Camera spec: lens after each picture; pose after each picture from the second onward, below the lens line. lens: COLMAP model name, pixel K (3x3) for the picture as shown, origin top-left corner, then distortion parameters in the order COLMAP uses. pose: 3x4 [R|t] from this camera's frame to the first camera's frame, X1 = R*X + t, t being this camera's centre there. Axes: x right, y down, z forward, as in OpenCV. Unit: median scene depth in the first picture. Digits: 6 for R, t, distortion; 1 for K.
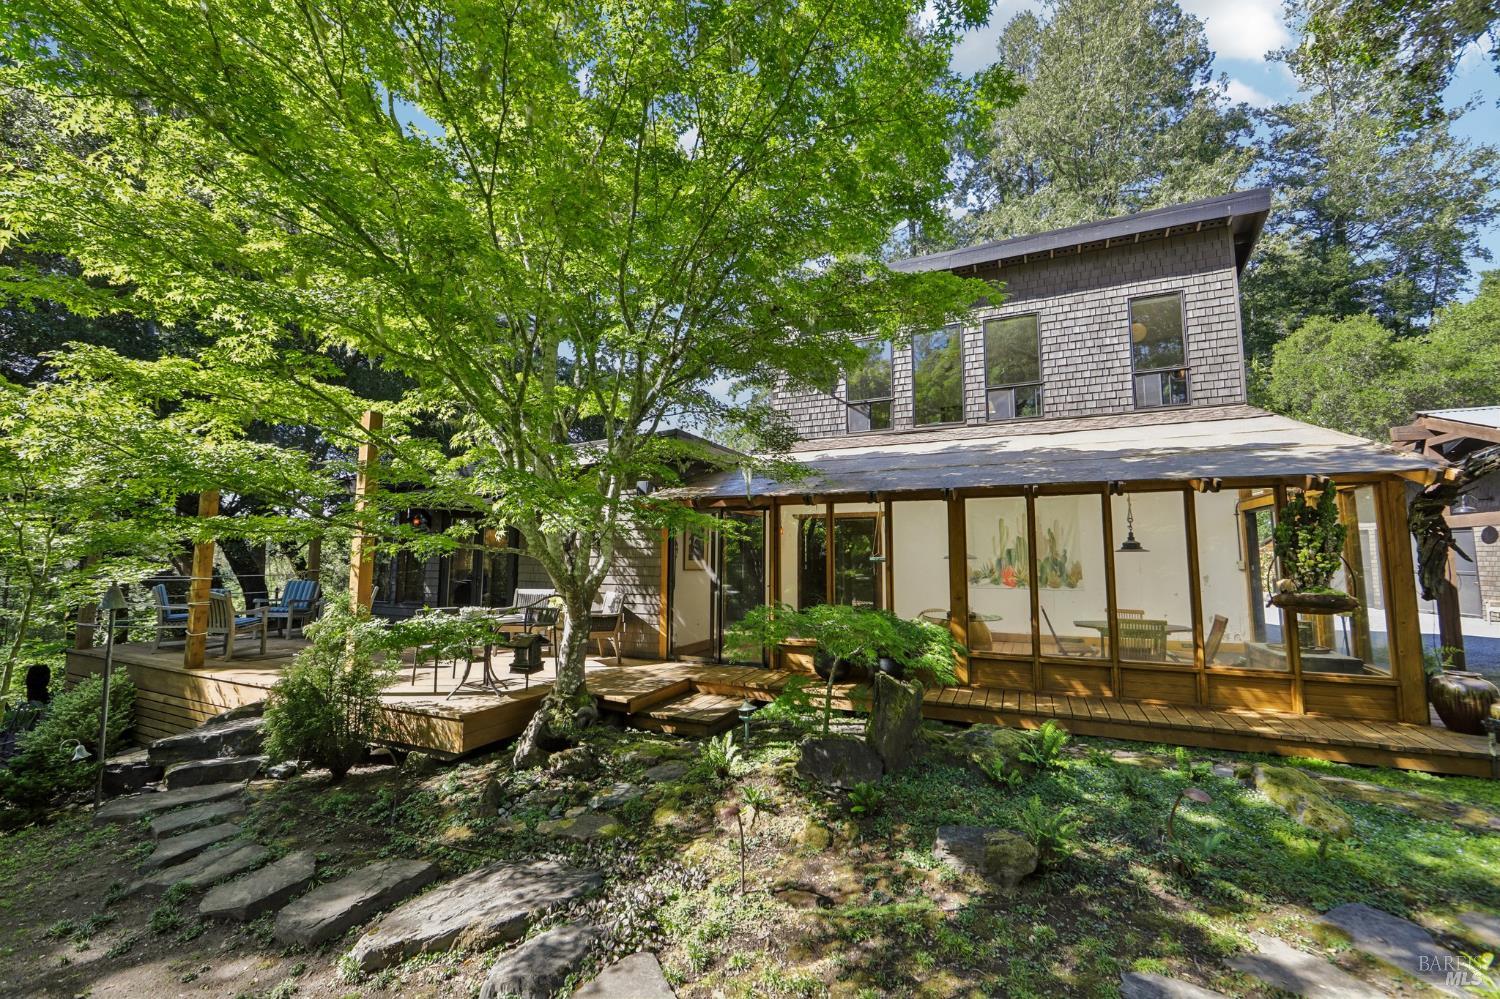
lens RADIAL K [[601.0, 0, 750.5], [0, 601.0, 510.8], [0, 0, 1]] dist [0.014501, -0.000100]
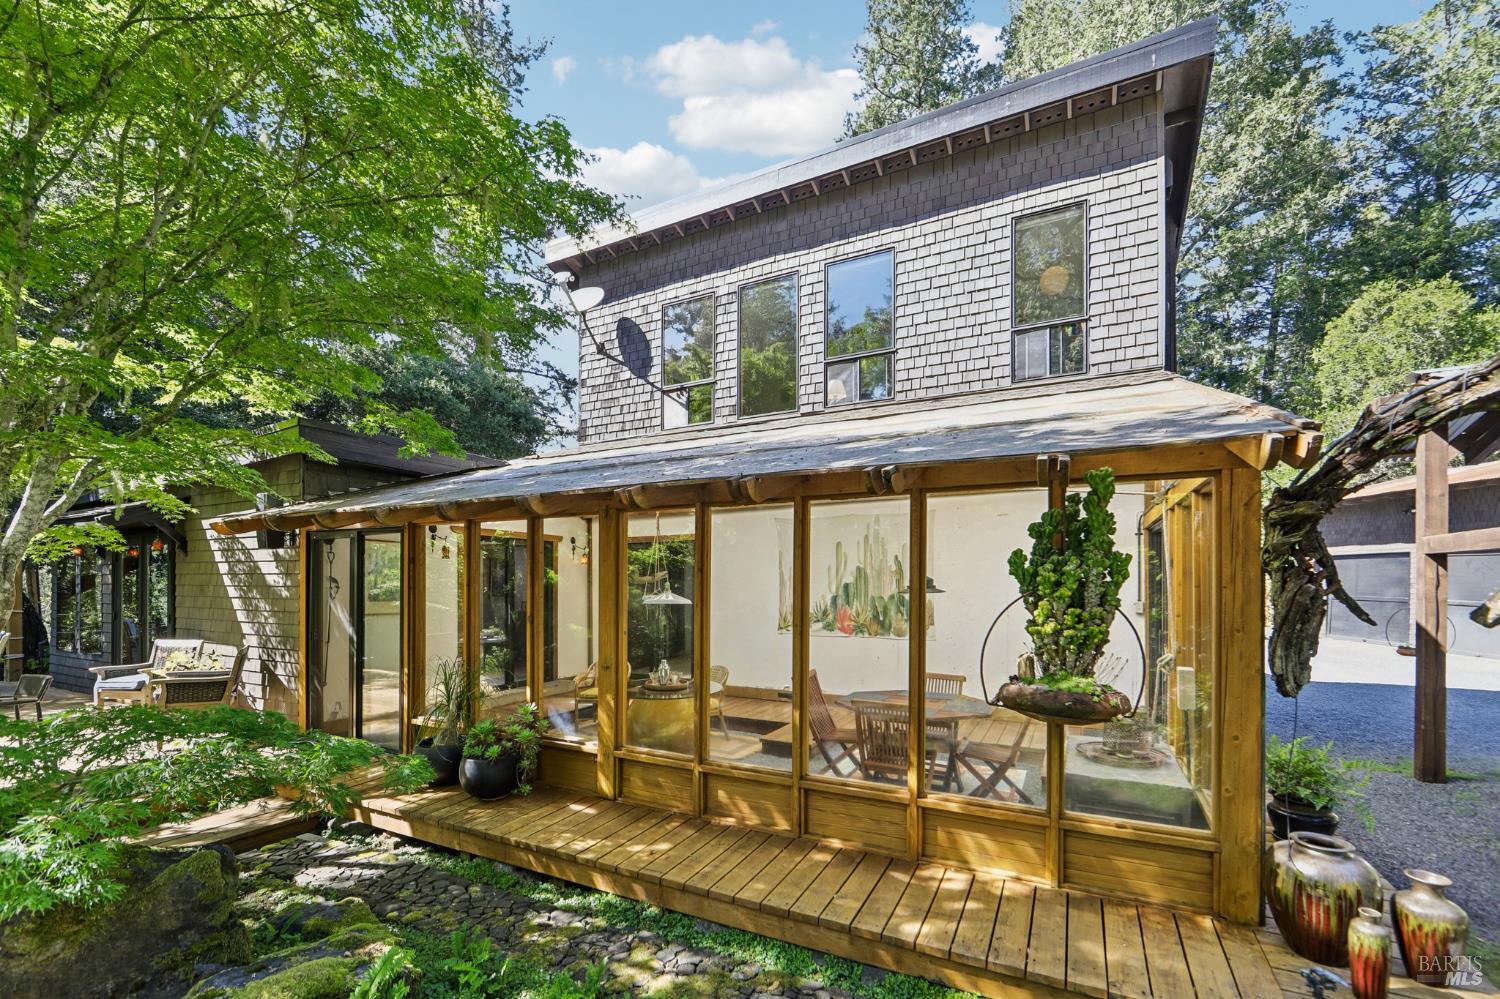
lens RADIAL K [[601.0, 0, 786.1], [0, 601.0, 588.2], [0, 0, 1]] dist [0.014501, -0.000100]
pose [[0.998758, -0.003846, -0.049671, 0.392361], [0.008393, 0.995755, 0.091660, 0.001390], [0.049107, -0.091963, 0.994551, 0.262112]]
